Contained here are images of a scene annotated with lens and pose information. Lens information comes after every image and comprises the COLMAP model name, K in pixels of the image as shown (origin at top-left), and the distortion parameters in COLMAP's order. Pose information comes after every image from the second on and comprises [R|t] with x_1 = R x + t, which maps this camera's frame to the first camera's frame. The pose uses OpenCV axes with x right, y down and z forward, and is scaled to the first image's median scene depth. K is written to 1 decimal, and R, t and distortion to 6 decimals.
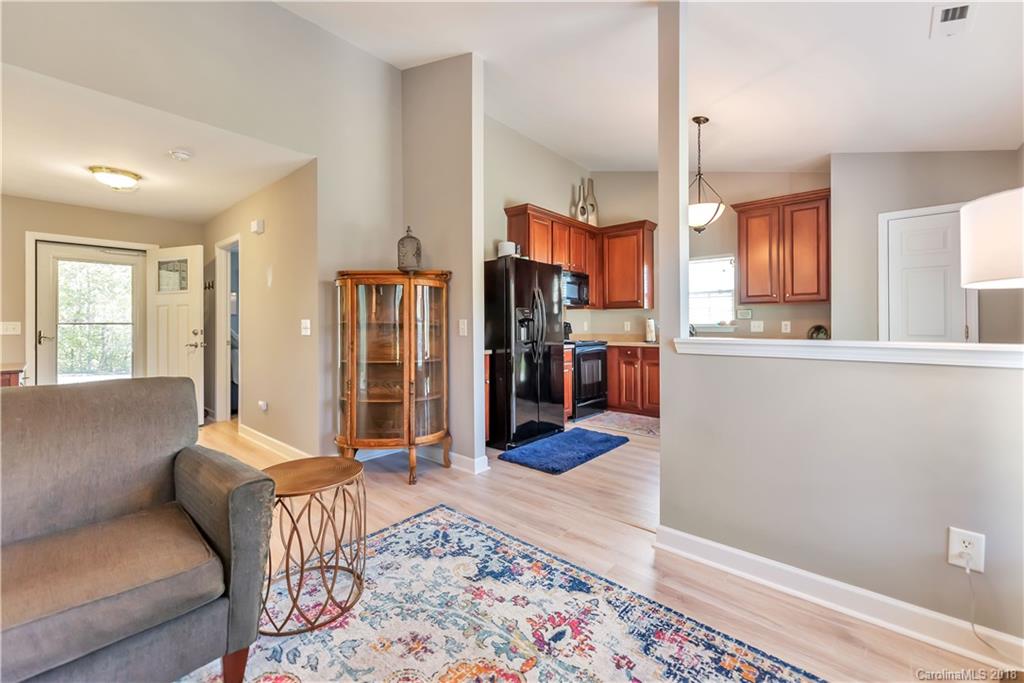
lens RADIAL K [[419.7, 0, 525.0], [0, 419.7, 322.8], [0, 0, 1]] dist [0.009051, -0.000282]
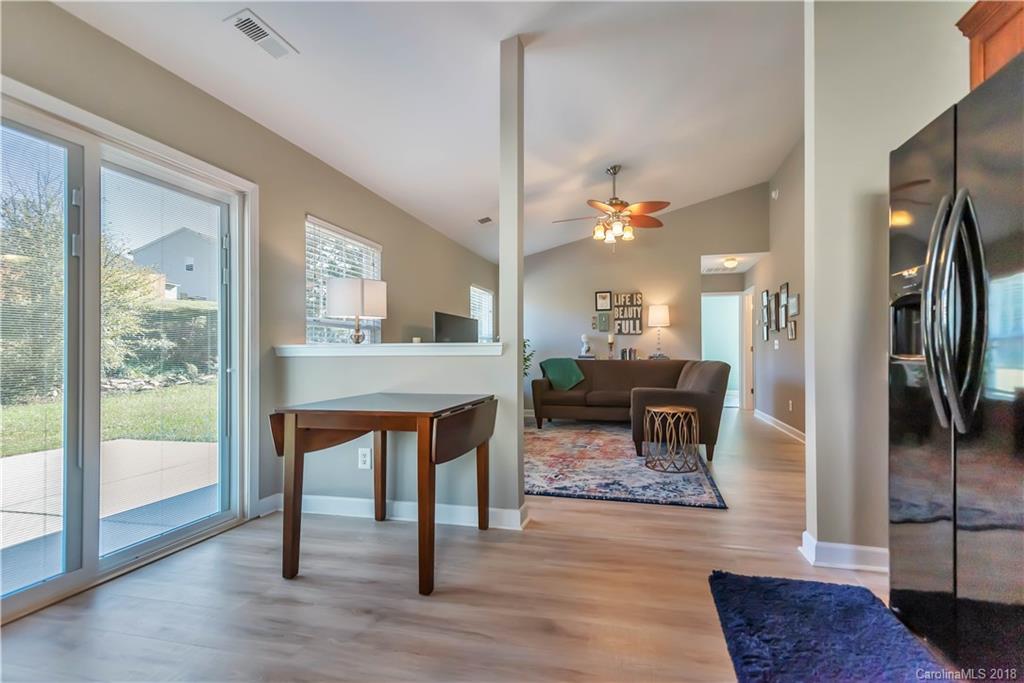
lens RADIAL K [[427.3, 0, 546.4], [0, 427.3, 347.3], [0, 0, 1]] dist [0.014998, -0.010542]
pose [[-0.890065, -0.004118, -0.455815, 0.523260], [0.004846, 0.999817, -0.018496, 0.046847], [0.455807, -0.018671, -0.889883, 1.353866]]
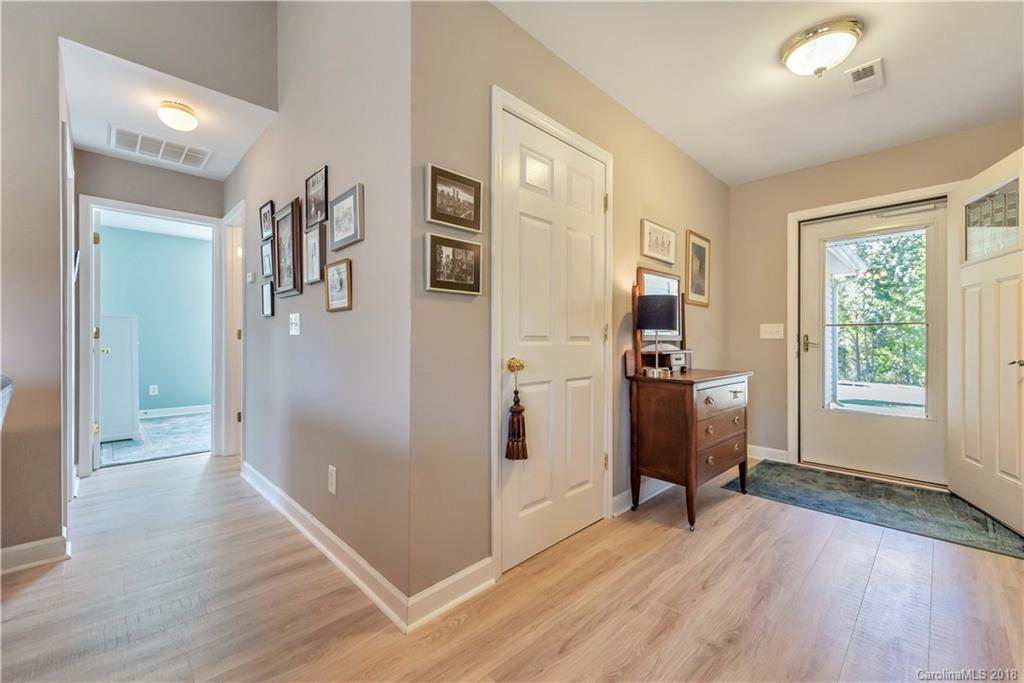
lens RADIAL K [[417.6, 0, 513.0], [0, 417.6, 340.6], [0, 0, 1]] dist [0.010632, -0.000267]
pose [[-0.090965, -0.000739, -0.995854, -0.398058], [0.003606, 0.999993, -0.001071, 0.038416], [0.995848, -0.003688, -0.090961, 0.684738]]
